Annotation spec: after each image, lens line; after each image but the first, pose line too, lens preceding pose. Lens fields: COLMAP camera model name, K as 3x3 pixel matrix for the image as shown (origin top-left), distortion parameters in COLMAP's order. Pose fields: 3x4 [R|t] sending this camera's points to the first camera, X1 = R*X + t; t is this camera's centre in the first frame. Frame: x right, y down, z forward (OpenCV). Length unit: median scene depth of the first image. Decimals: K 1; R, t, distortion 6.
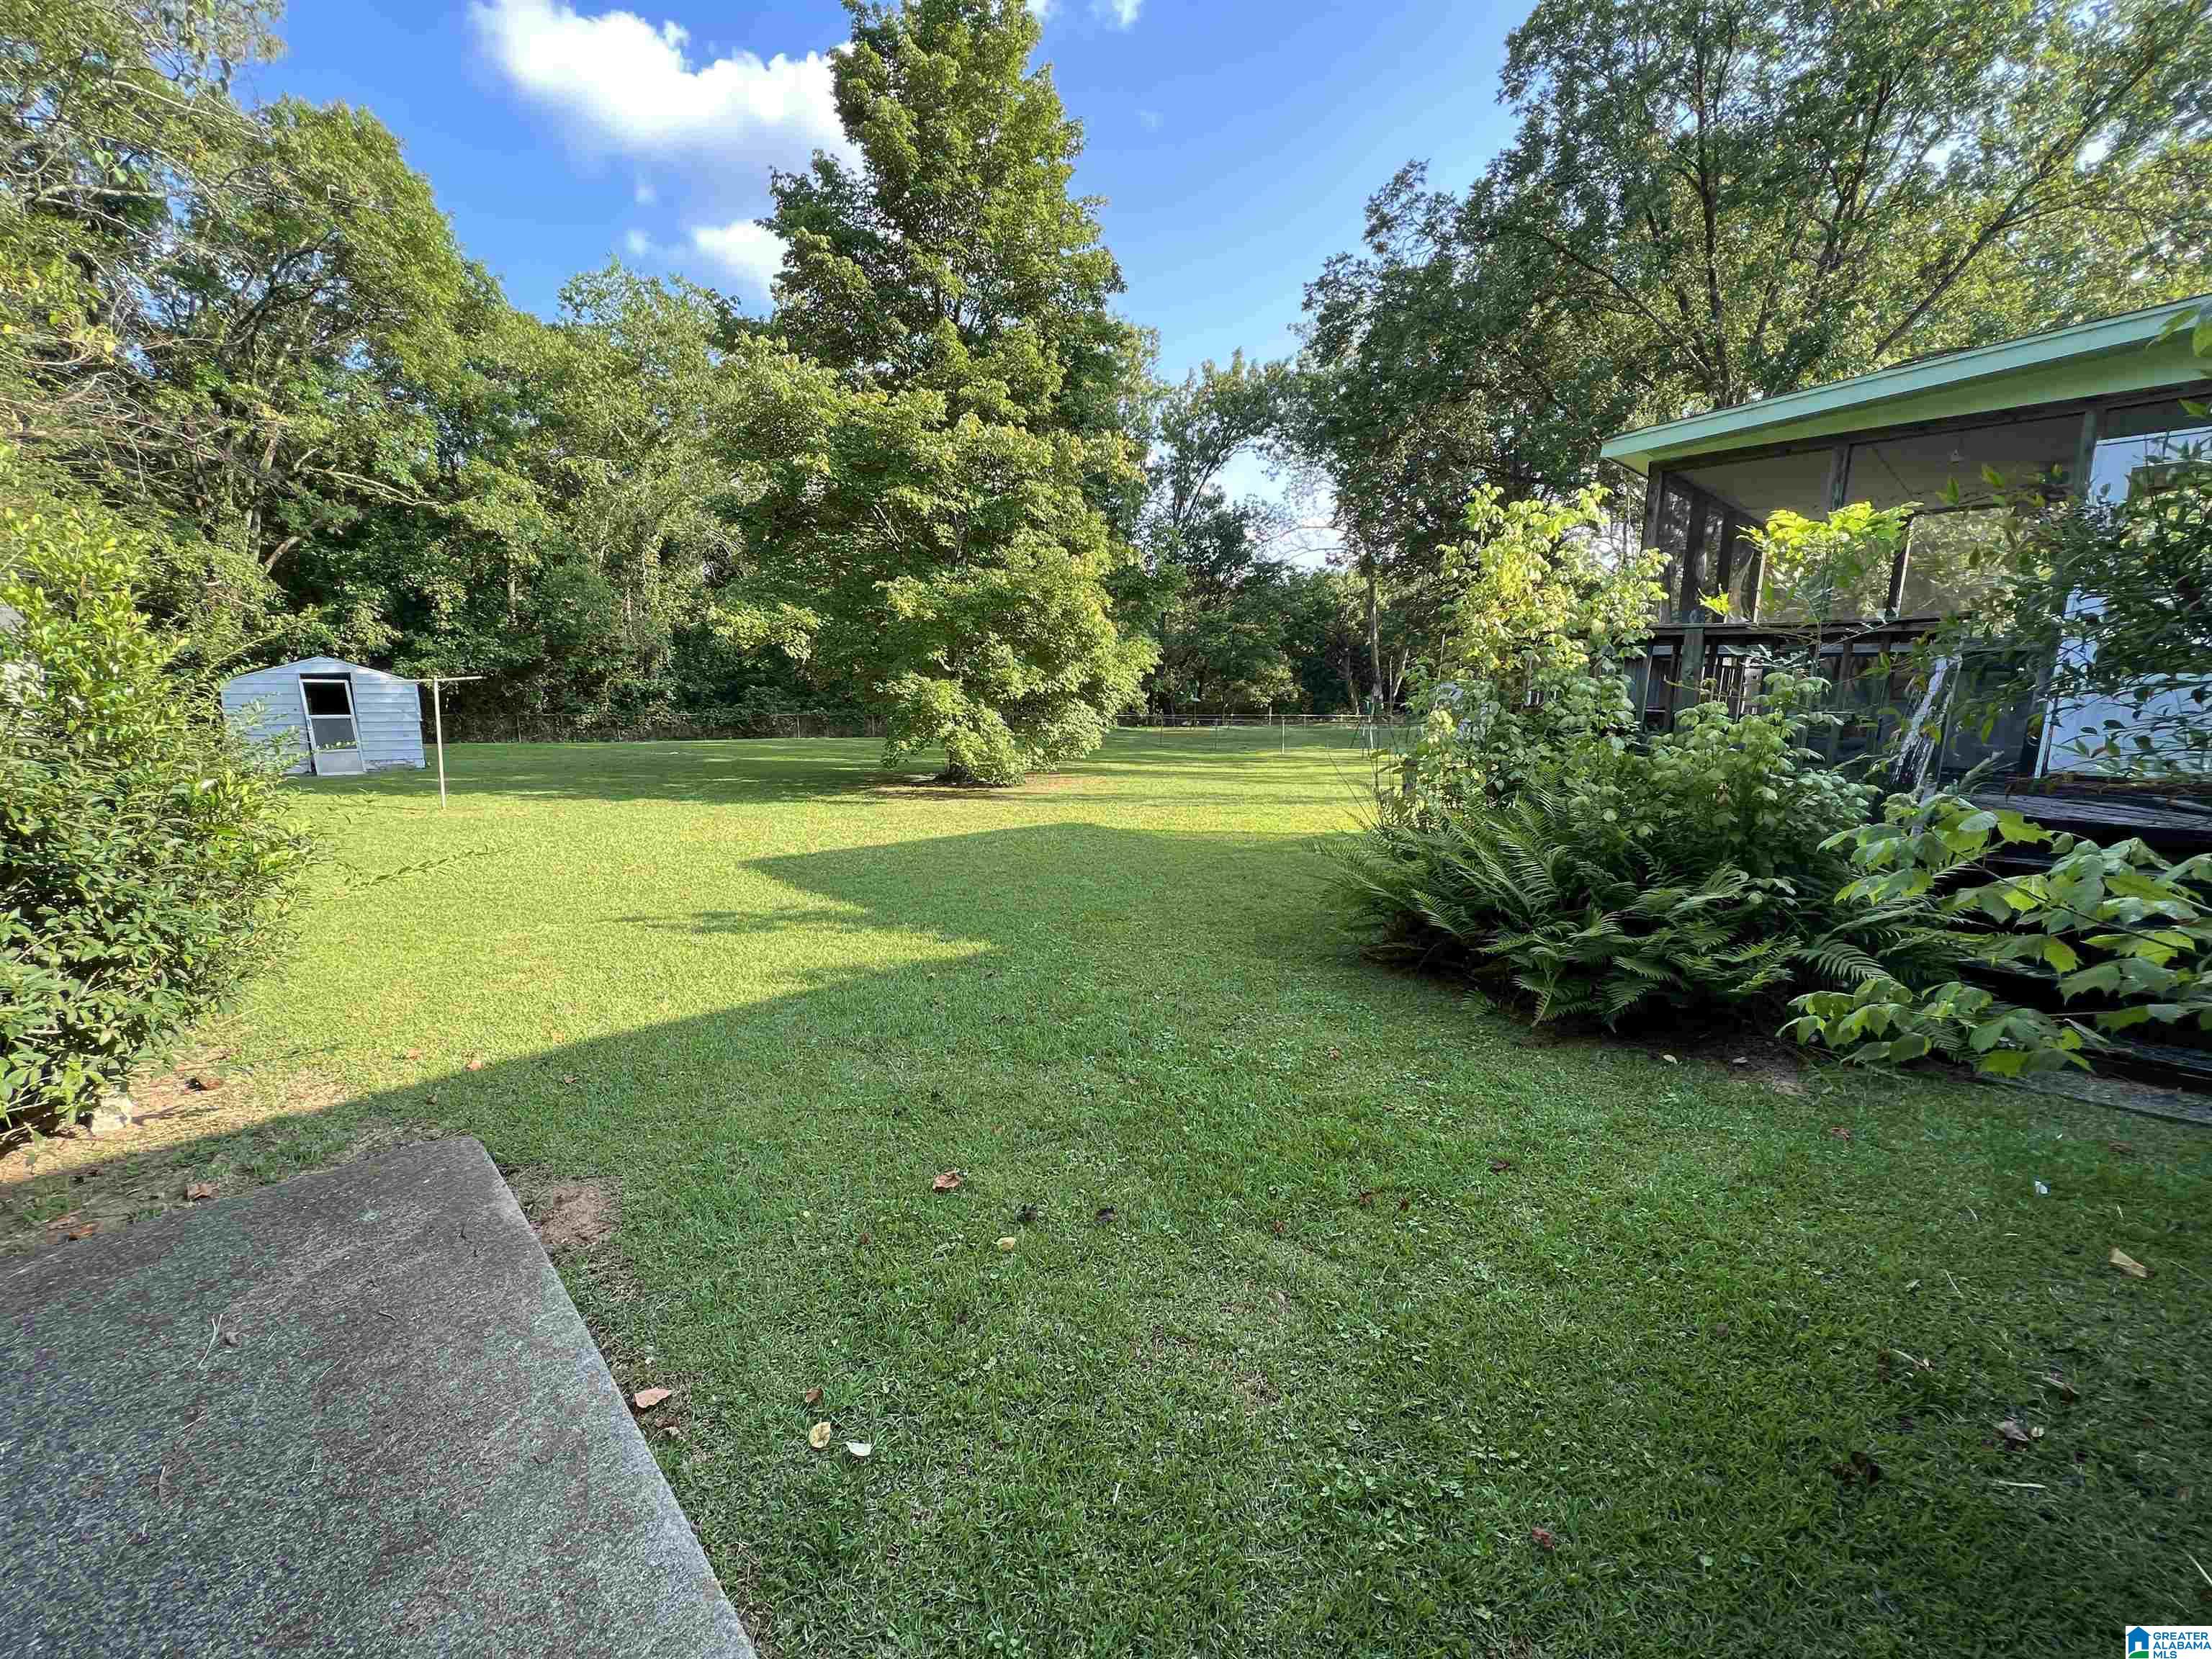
lens RADIAL K [[886.8, 0, 1104.1], [0, 886.8, 832.0], [0, 0, 1]] dist [-0.002604, 0.000629]
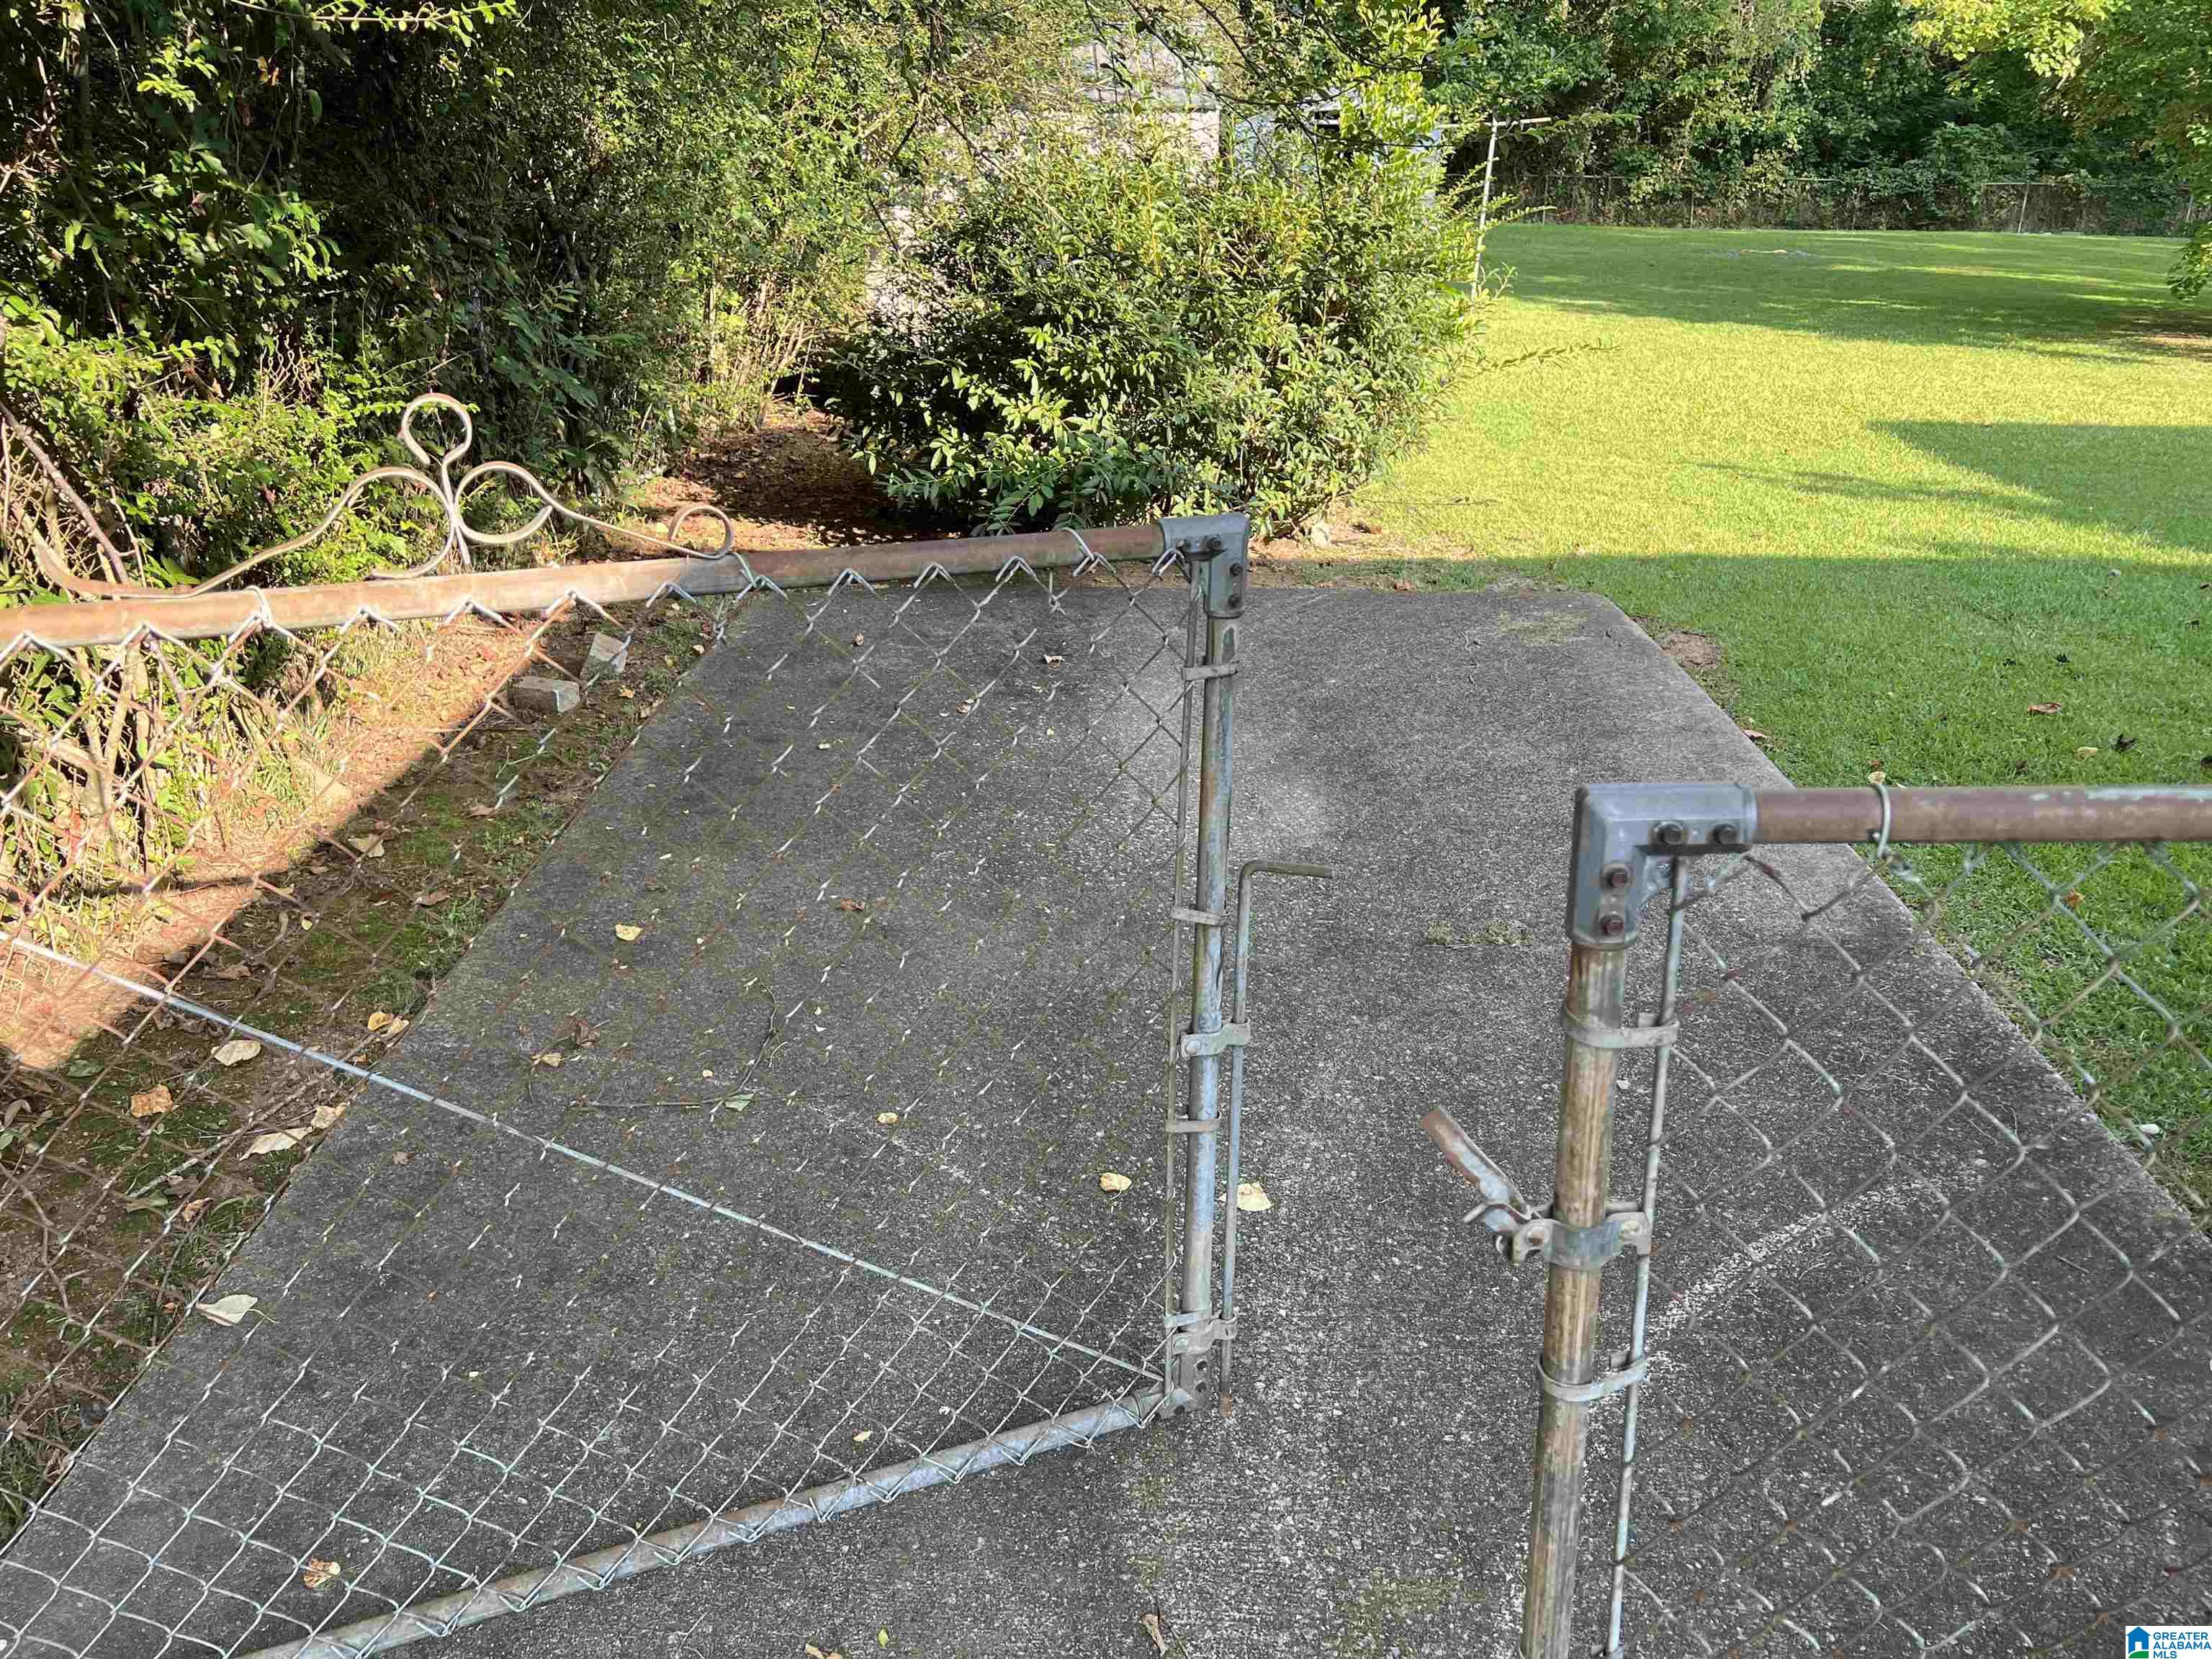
lens RADIAL K [[1667.8, 0, 1103.9], [0, 1667.8, 829.2], [0, 0, 1]] dist [0.047411, -0.055041]
pose [[0.693113, 0.275322, -0.666177, 0.066464], [-0.111491, 0.954007, 0.278280, 0.022296], [0.712154, -0.118607, 0.691931, -0.181985]]
